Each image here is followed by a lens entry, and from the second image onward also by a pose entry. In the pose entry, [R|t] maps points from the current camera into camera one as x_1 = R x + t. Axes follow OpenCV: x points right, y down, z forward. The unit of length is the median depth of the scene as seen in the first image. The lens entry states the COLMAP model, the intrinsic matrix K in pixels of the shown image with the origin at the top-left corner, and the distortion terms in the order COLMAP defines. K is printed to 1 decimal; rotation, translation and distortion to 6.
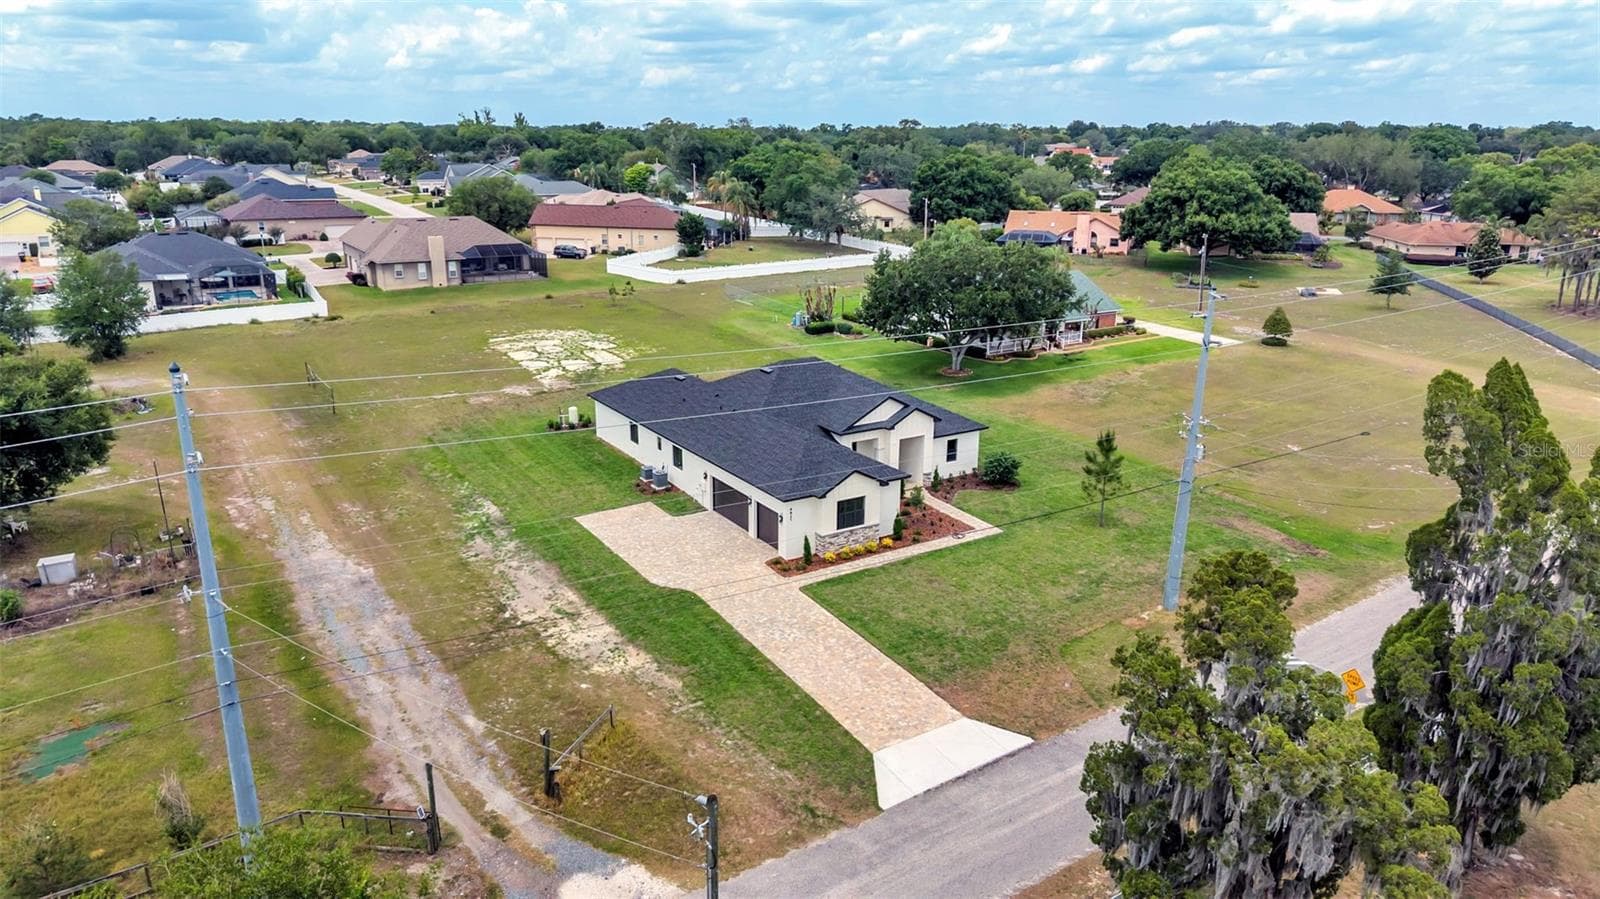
lens RADIAL K [[1065.1, 0, 800.0], [0, 1065.1, 449.5], [0, 0, 1]] dist [0.040824, -0.042904]
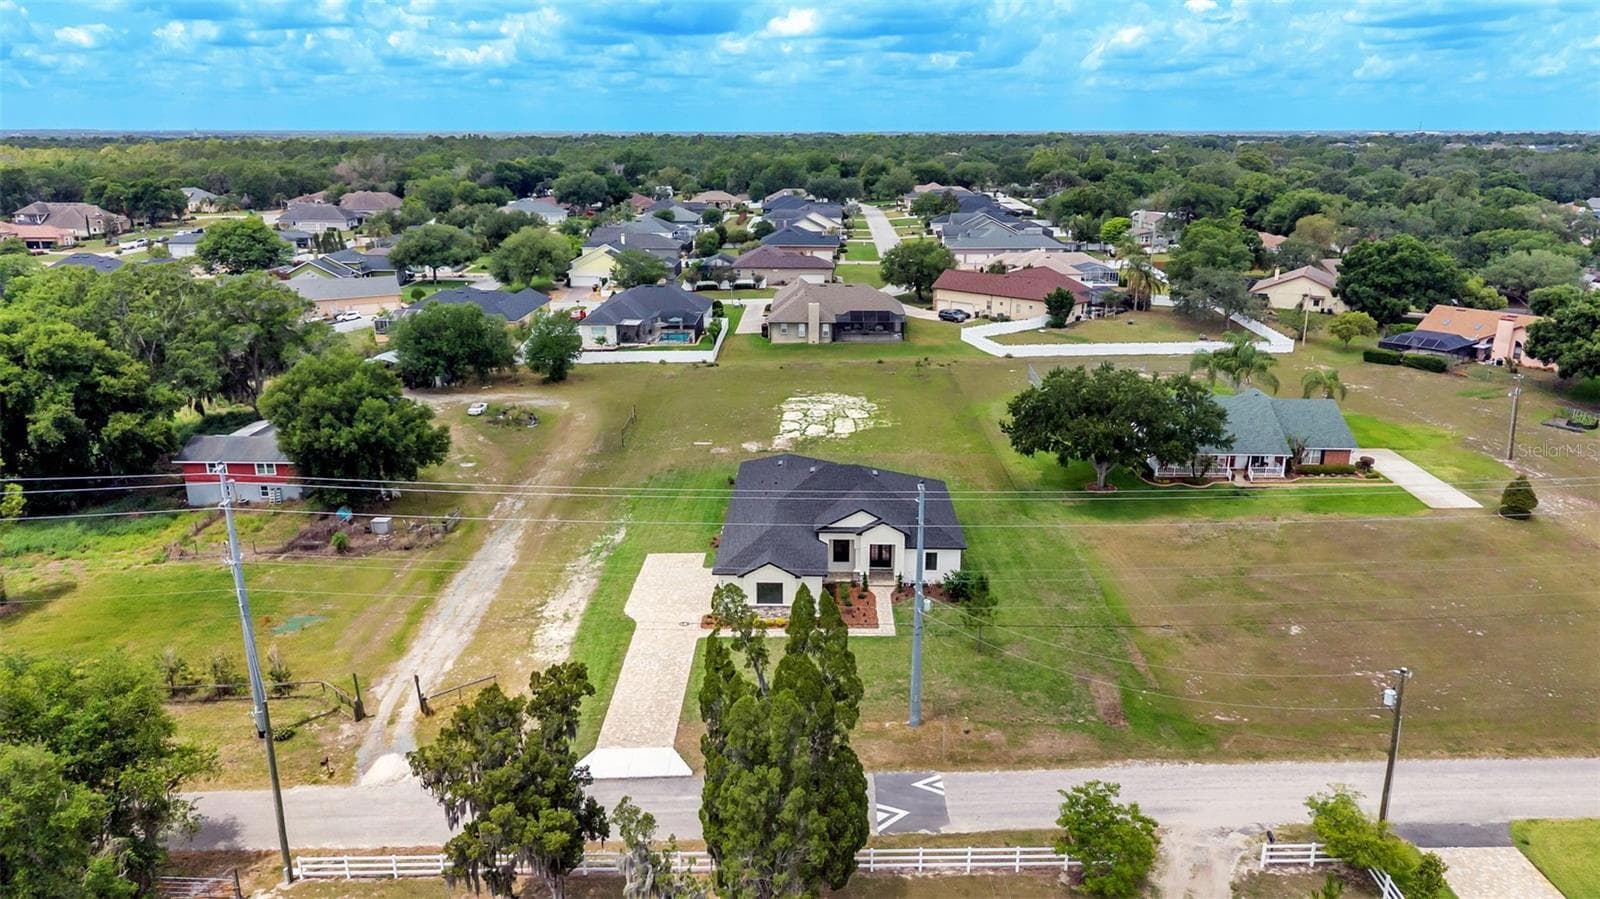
lens RADIAL K [[1082.5, 0, 800.0], [0, 1082.5, 449.5], [0, 0, 1]] dist [0.066035, -0.087586]
pose [[0.832701, 0.150630, -0.532840, 0.436776], [-0.153104, 0.987406, 0.039867, -0.100636], [0.532135, 0.048383, 0.845276, -0.079613]]
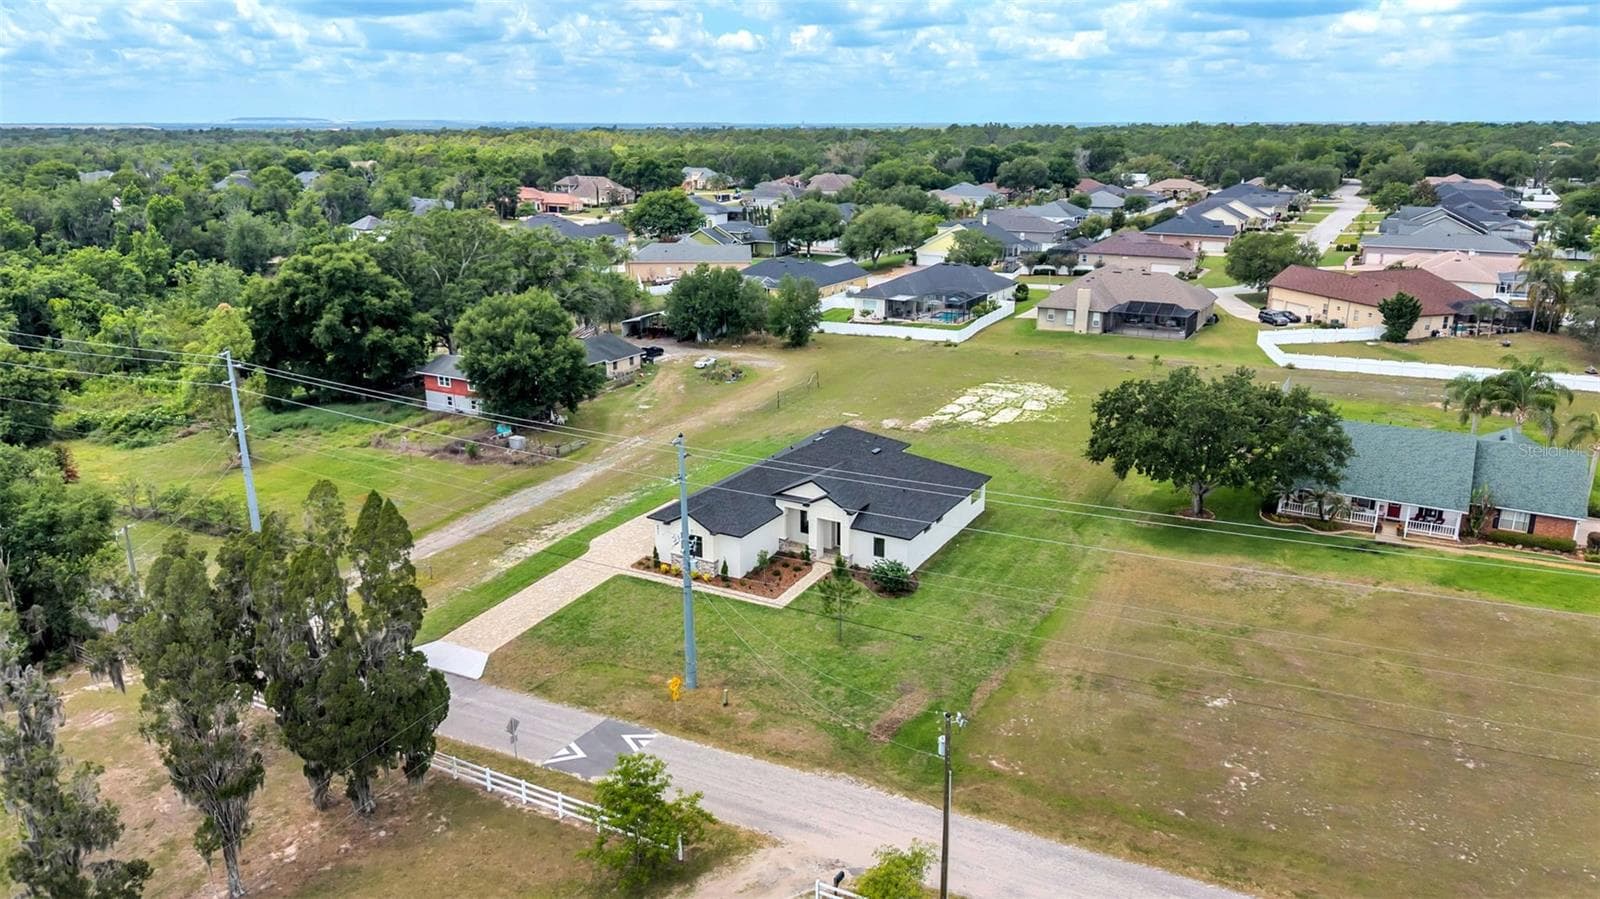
lens RADIAL K [[1098.9, 0, 800.0], [0, 1098.9, 449.5], [0, 0, 1]] dist [0.064830, -0.094980]
pose [[0.470798, 0.245407, -0.847422, 0.709285], [-0.247735, 0.958661, 0.139989, -0.160636], [0.846745, 0.144030, 0.512132, 0.215317]]
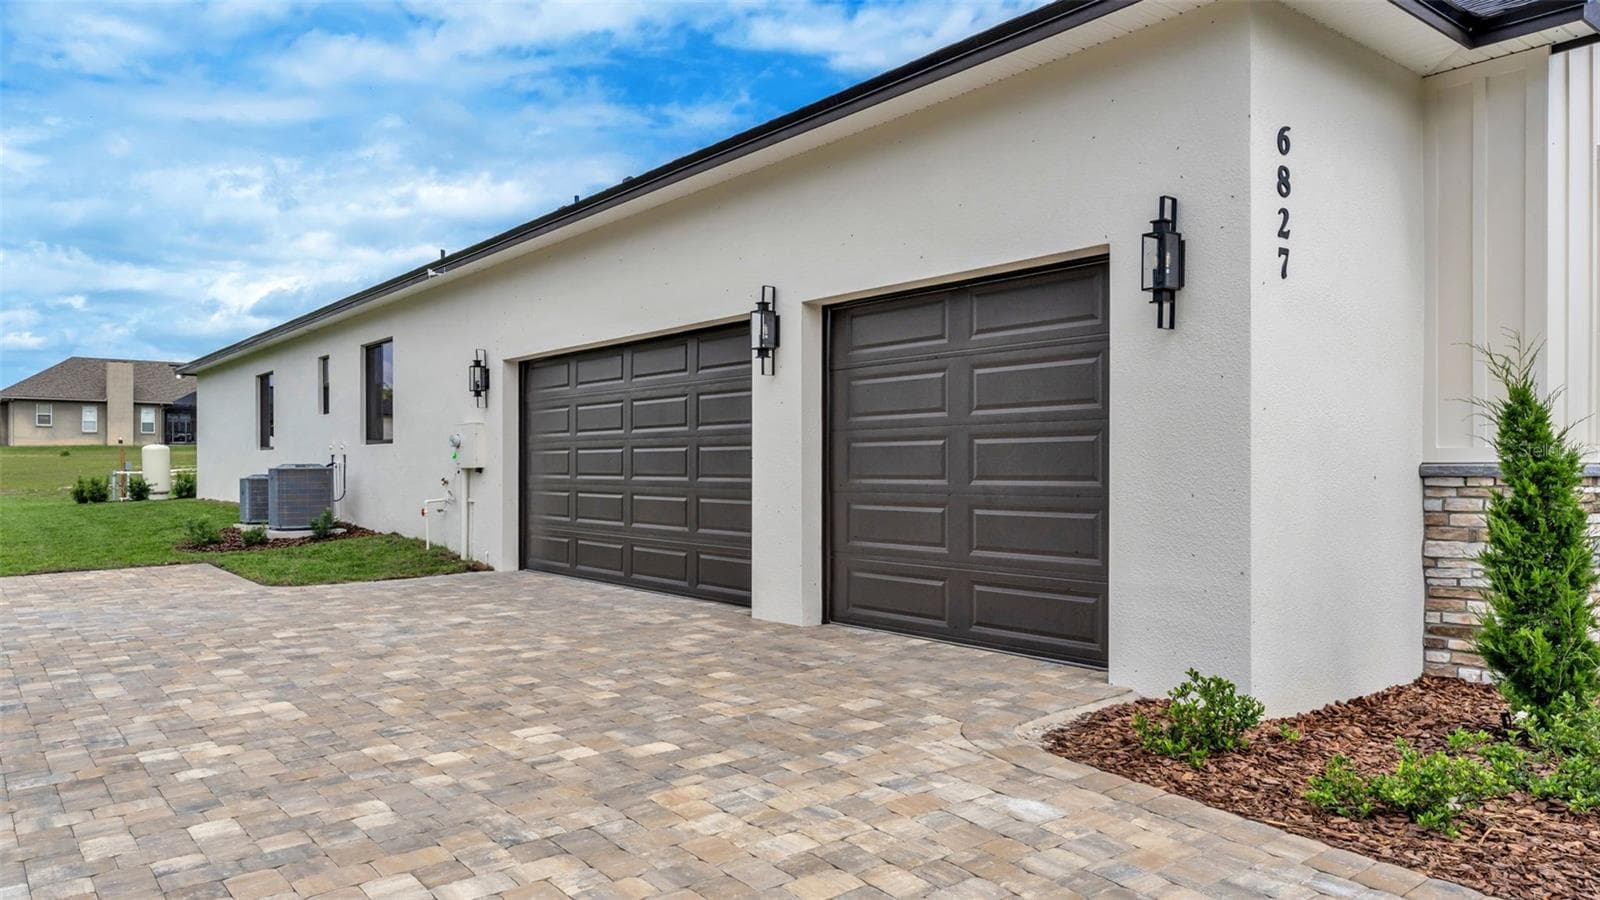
lens RADIAL K [[1039.5, 0, 800.0], [0, 1039.5, 450.0], [0, 0, 1]] dist [-0.034804, 0.029103]
pose [[0.990880, -0.008873, 0.134453, -0.035472], [0.048652, 0.954076, -0.295588, 0.058296], [-0.125656, 0.299434, 0.945807, 0.506345]]
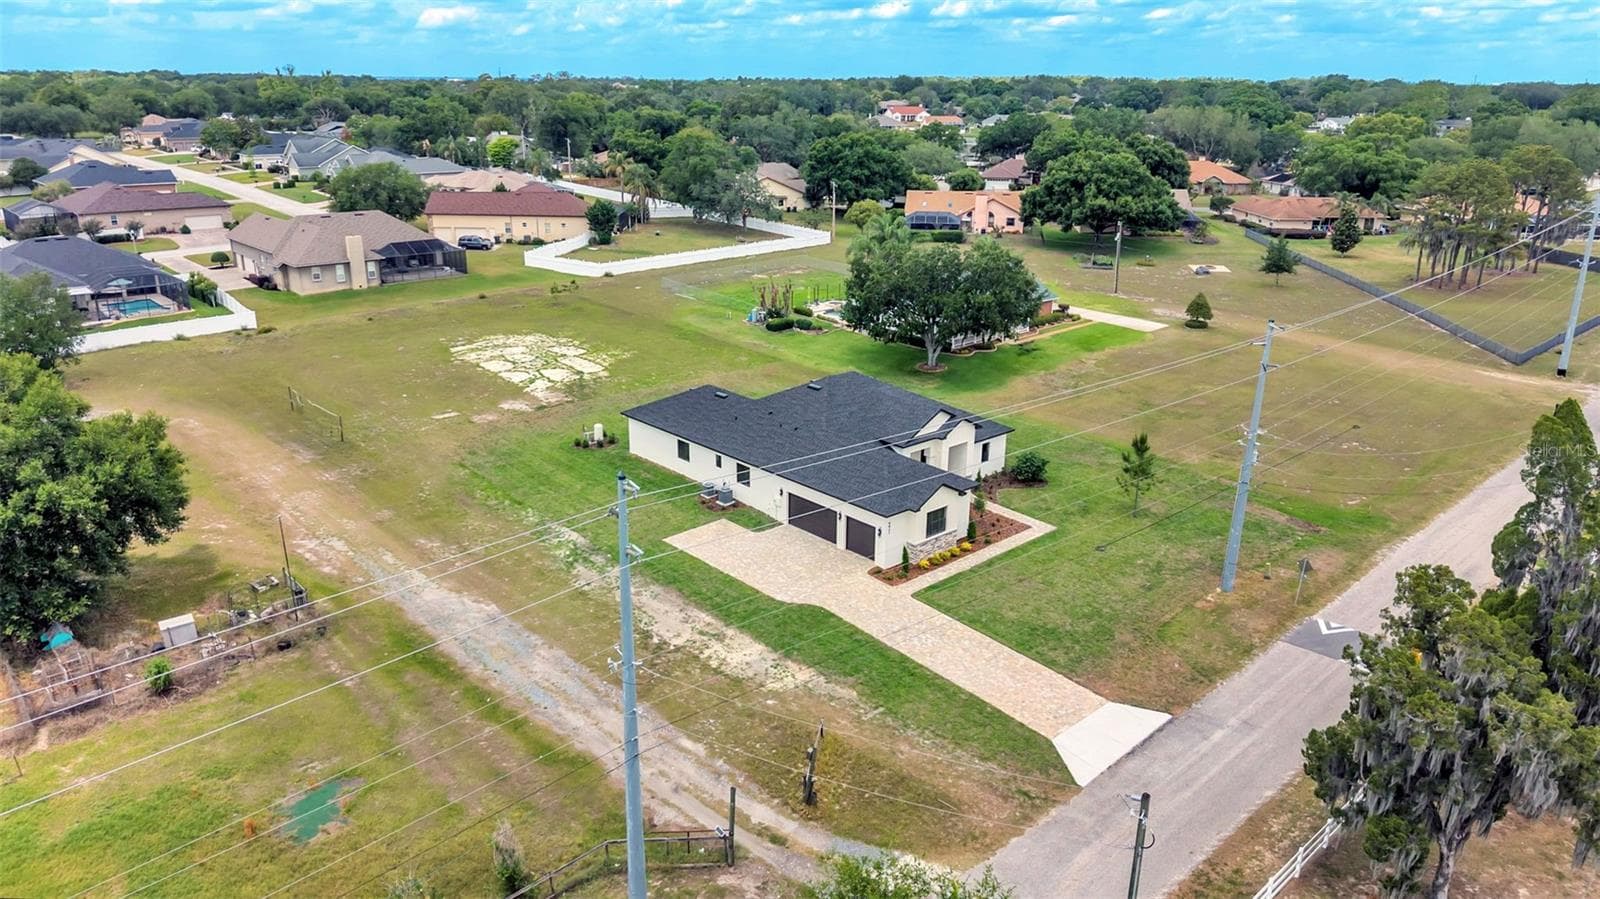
lens RADIAL K [[1098.9, 0, 800.0], [0, 1098.9, 449.5], [0, 0, 1]] dist [0.064830, -0.094980]
pose [[0.985042, -0.053437, 0.163821, -0.154146], [0.047543, 0.998080, 0.039687, -0.037907], [-0.165628, -0.031305, 0.985691, -0.055945]]
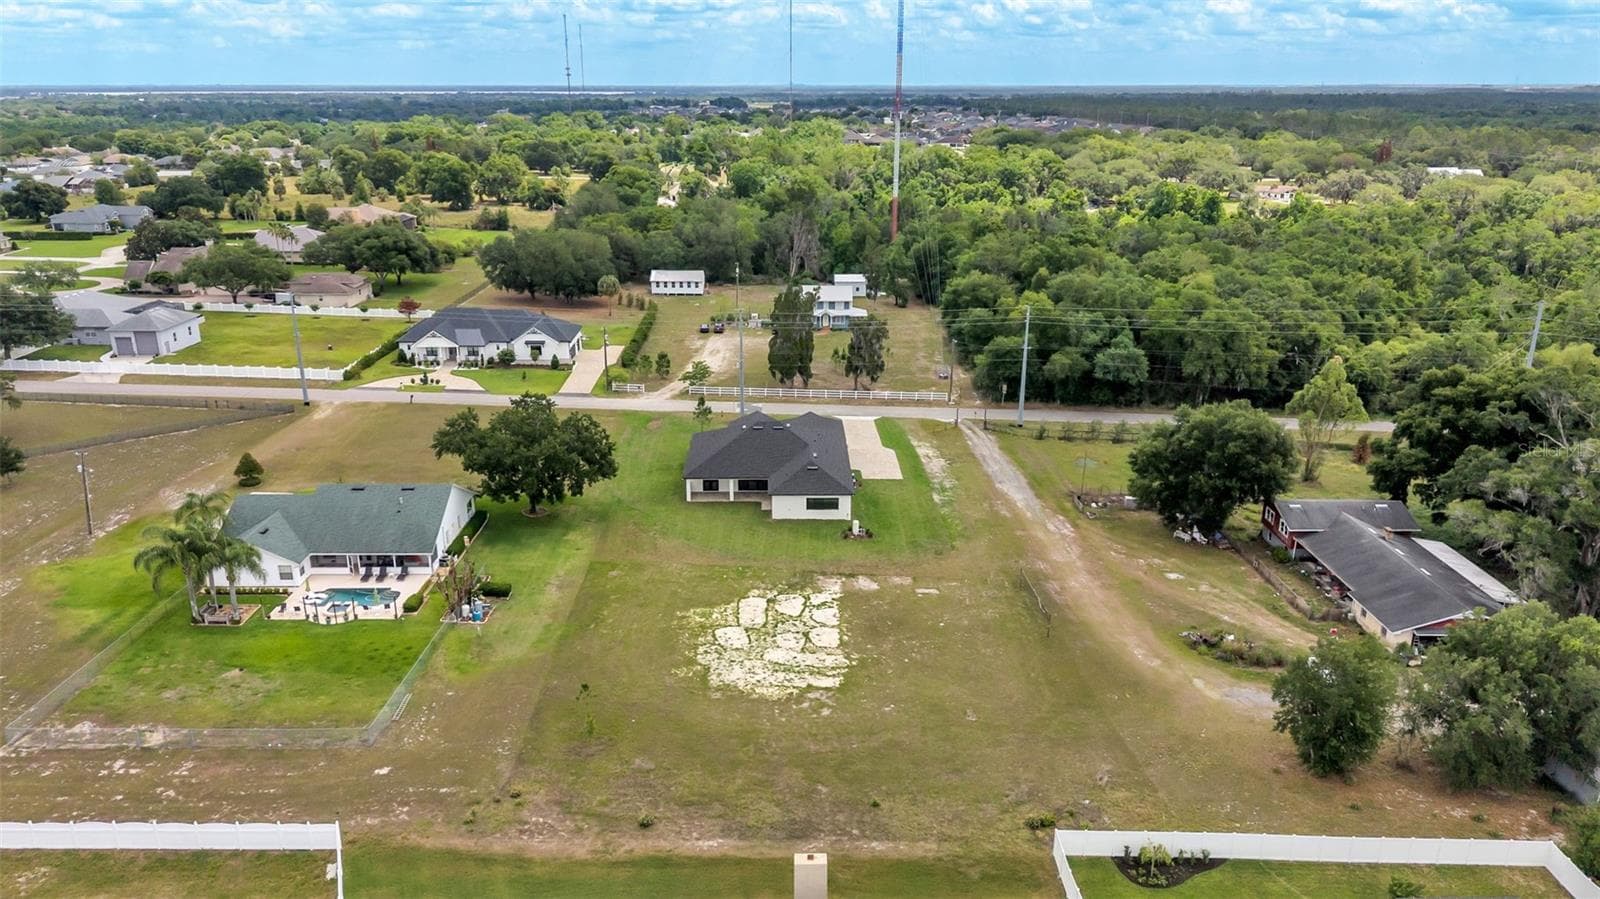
lens RADIAL K [[1098.9, 0, 800.0], [0, 1098.9, 449.5], [0, 0, 1]] dist [0.064830, -0.094980]
pose [[-0.852800, -0.170073, 0.493769, -0.659011], [0.144682, 0.831536, 0.536297, -0.700642], [-0.501796, 0.528793, -0.684528, 1.540878]]
